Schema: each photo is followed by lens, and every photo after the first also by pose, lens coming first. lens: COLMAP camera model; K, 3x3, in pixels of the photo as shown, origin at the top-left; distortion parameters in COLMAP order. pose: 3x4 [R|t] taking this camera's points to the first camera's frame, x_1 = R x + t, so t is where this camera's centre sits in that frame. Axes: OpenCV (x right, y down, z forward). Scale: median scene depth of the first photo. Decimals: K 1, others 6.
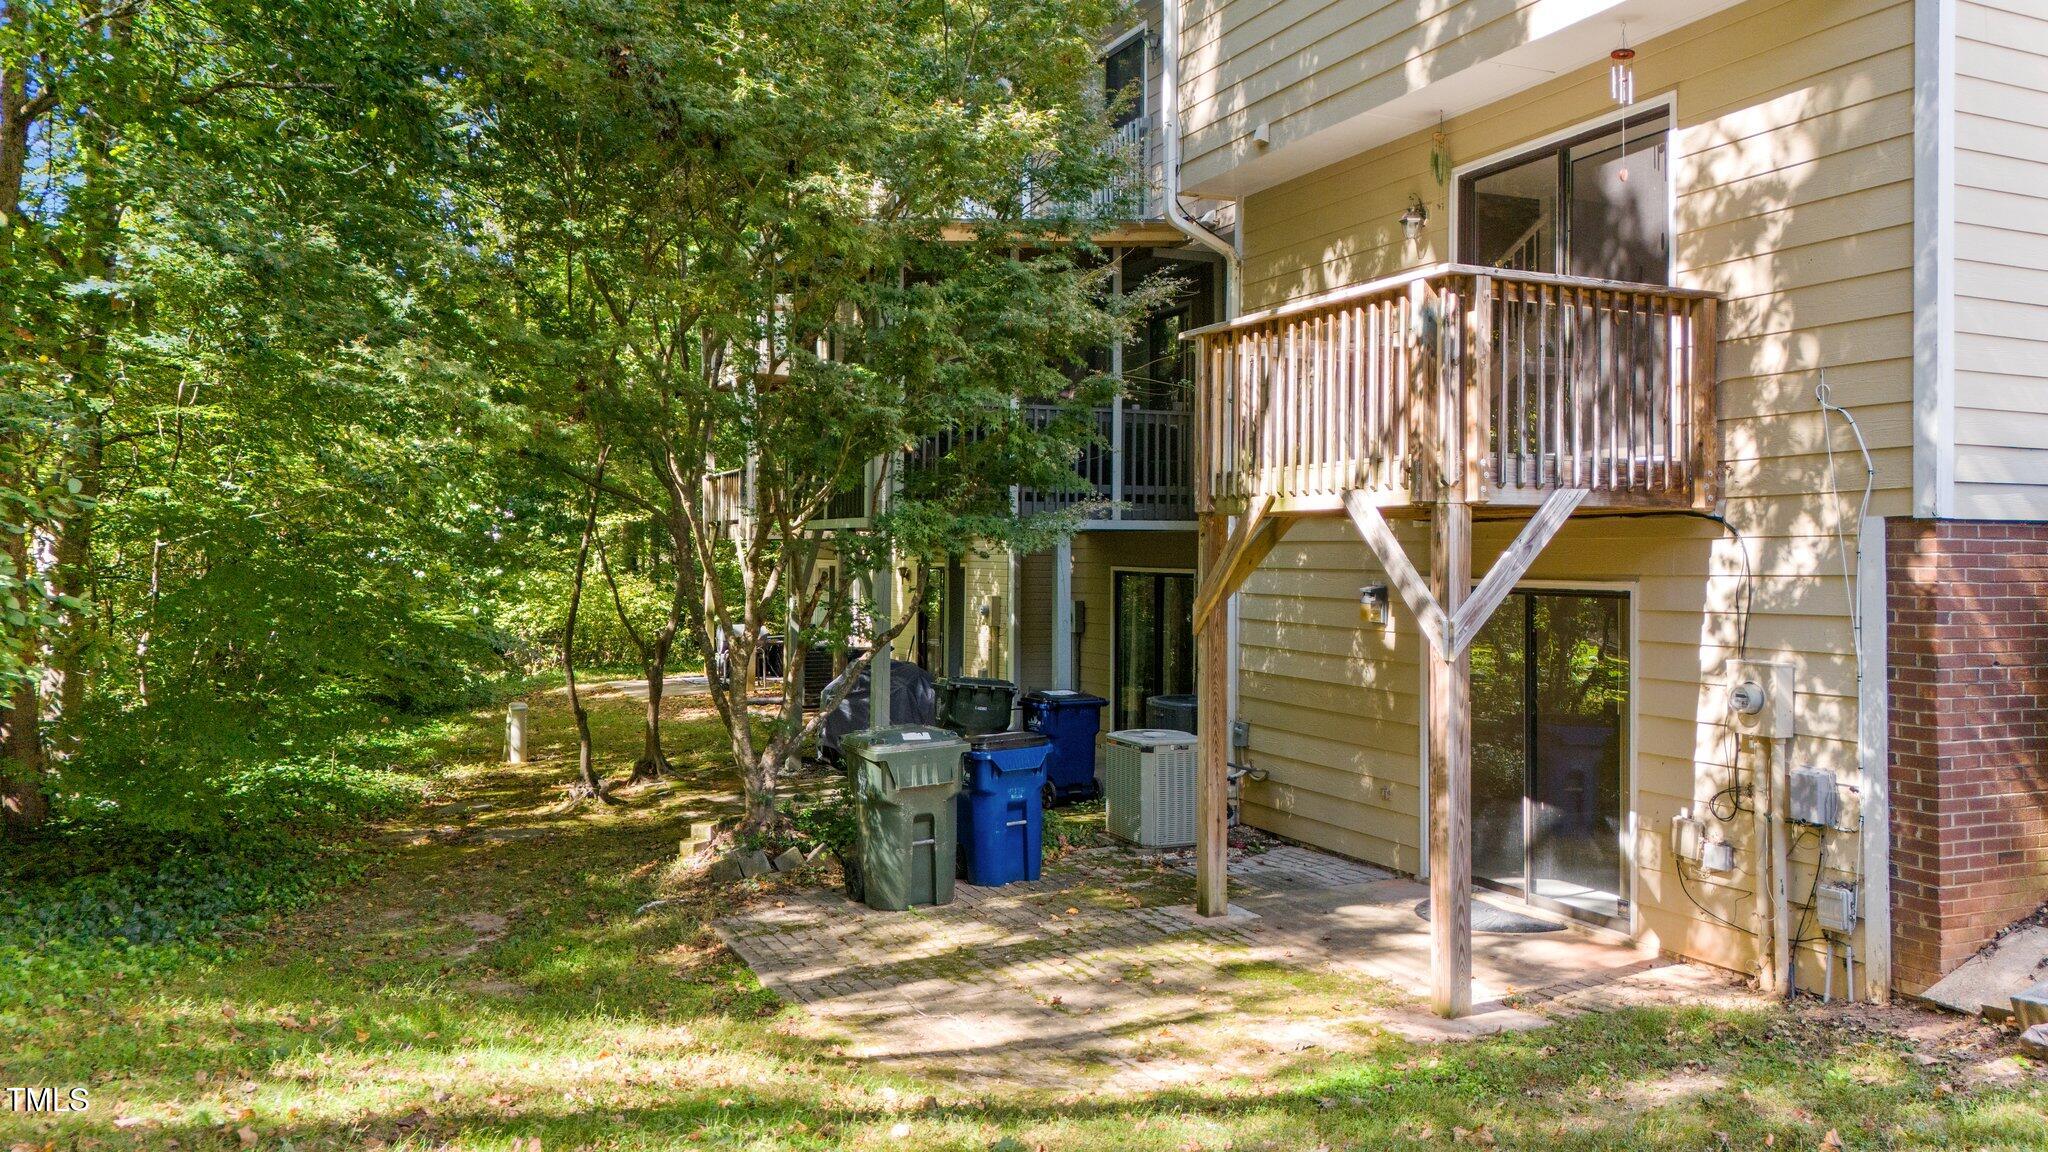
lens RADIAL K [[1504.9, 0, 1029.0], [0, 1504.9, 565.9], [0, 0, 1]] dist [0.074442, -0.068549]
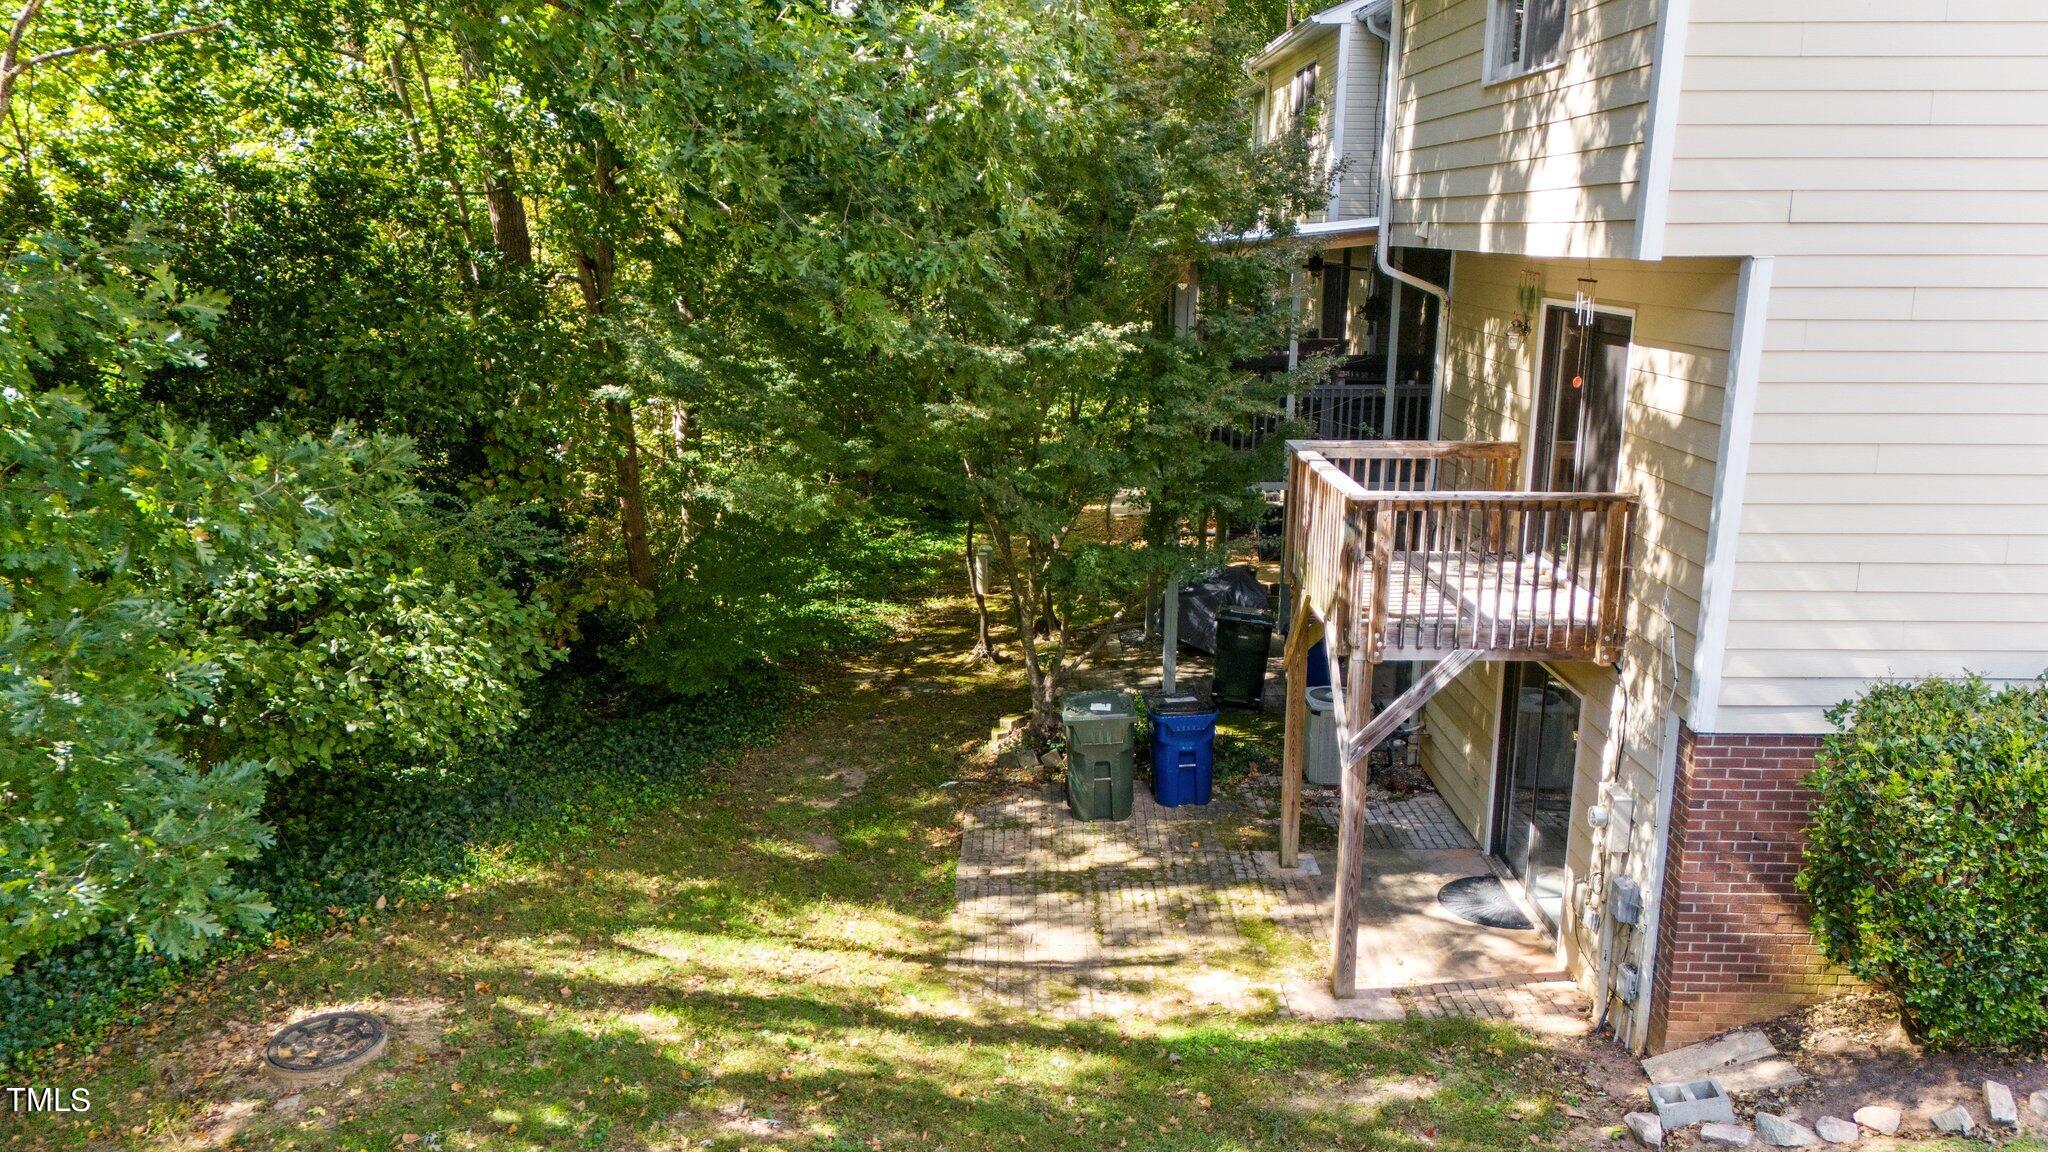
lens RADIAL K [[1504.9, 0, 1029.0], [0, 1504.9, 565.9], [0, 0, 1]] dist [0.074442, -0.068549]
pose [[0.907605, 0.089864, -0.410095, 0.550720], [0.004329, 0.974767, 0.223182, -0.423553], [0.419803, -0.204336, 0.884314, -0.325622]]
